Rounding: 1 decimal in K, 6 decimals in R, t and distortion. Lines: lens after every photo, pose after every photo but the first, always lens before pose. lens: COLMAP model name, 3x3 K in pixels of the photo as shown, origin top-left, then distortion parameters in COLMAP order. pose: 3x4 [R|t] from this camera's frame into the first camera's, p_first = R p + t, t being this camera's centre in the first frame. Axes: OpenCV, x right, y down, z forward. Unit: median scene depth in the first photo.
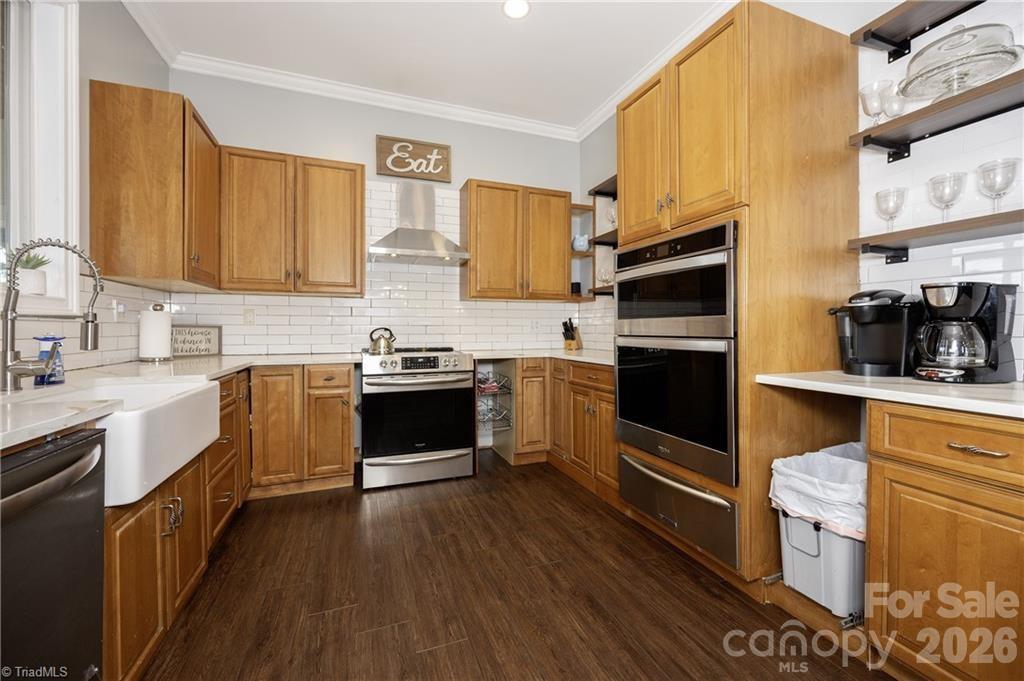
lens RADIAL K [[406.3, 0, 516.8], [0, 406.3, 332.4], [0, 0, 1]] dist [0.002419, 0.000437]
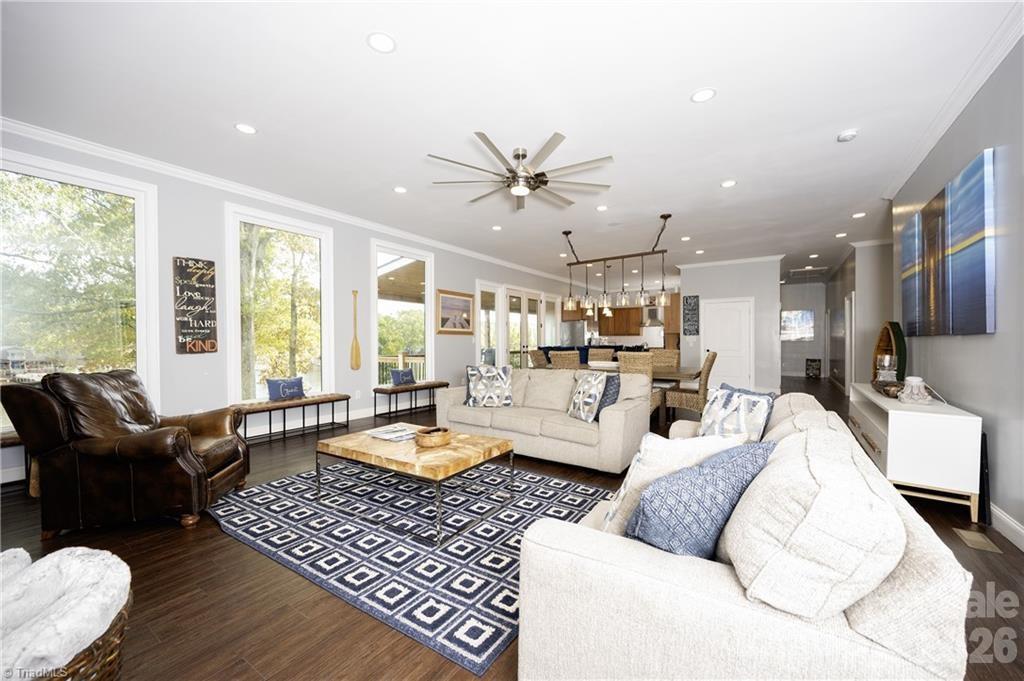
lens RADIAL K [[406.3, 0, 514.8], [0, 406.3, 343.1], [0, 0, 1]] dist [0.002419, 0.000437]
pose [[0.573266, -0.000727, -0.819369, 2.444446], [-0.000952, 0.999998, -0.001553, 0.000633], [0.819368, 0.001670, 0.573265, -2.642161]]
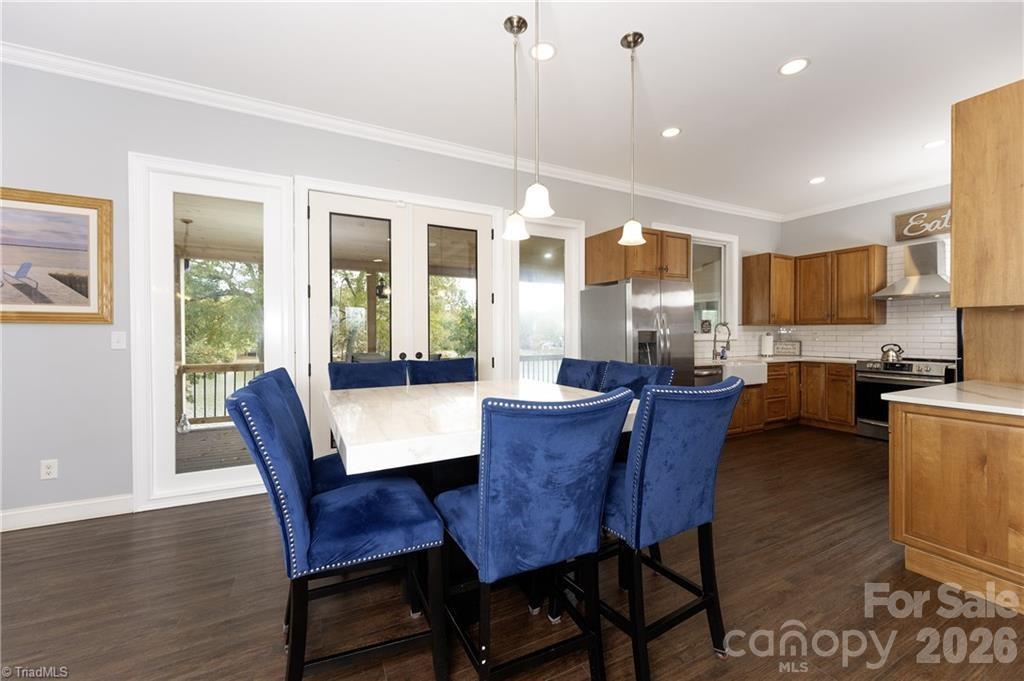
lens RADIAL K [[406.3, 0, 510.4], [0, 406.3, 335.4], [0, 0, 1]] dist [0.002419, 0.000437]
pose [[0.098053, 0.002149, -0.995179, 1.073198], [-0.005787, 0.999982, 0.001589, -0.038119], [0.995164, 0.005603, 0.098063, -0.599274]]
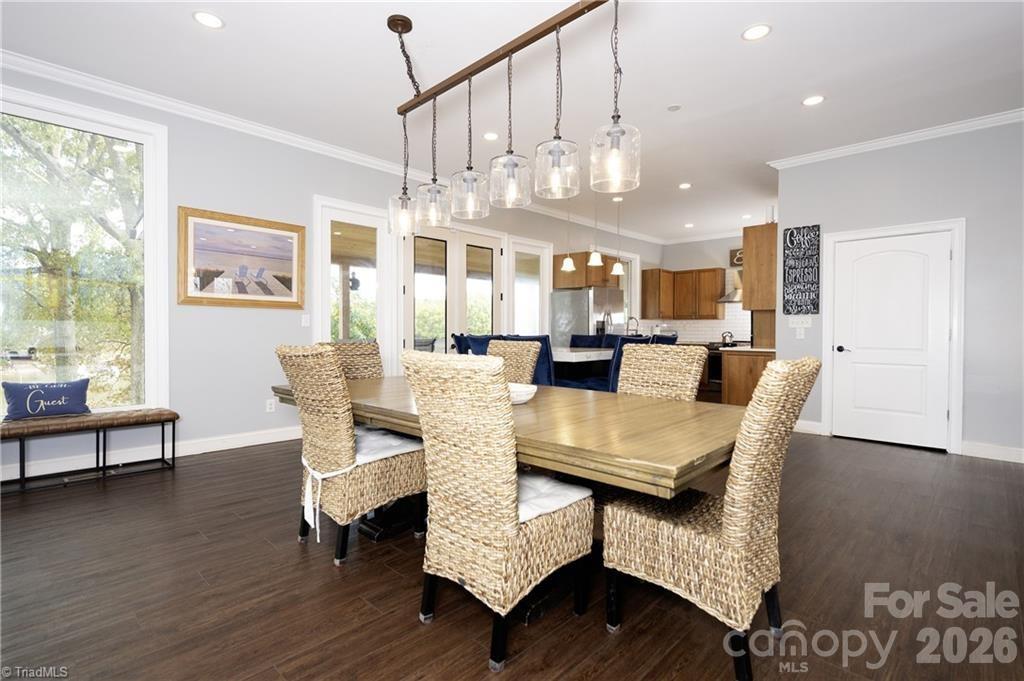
lens RADIAL K [[499.3, 0, 511.2], [0, 499.3, 336.4], [0, 0, 1]] dist [0.000037, -0.000895]
pose [[0.417758, 0.009149, -0.908512, 1.834862], [-0.011188, 0.999925, 0.004925, 0.013372], [0.908489, 0.008107, 0.417829, -1.413453]]
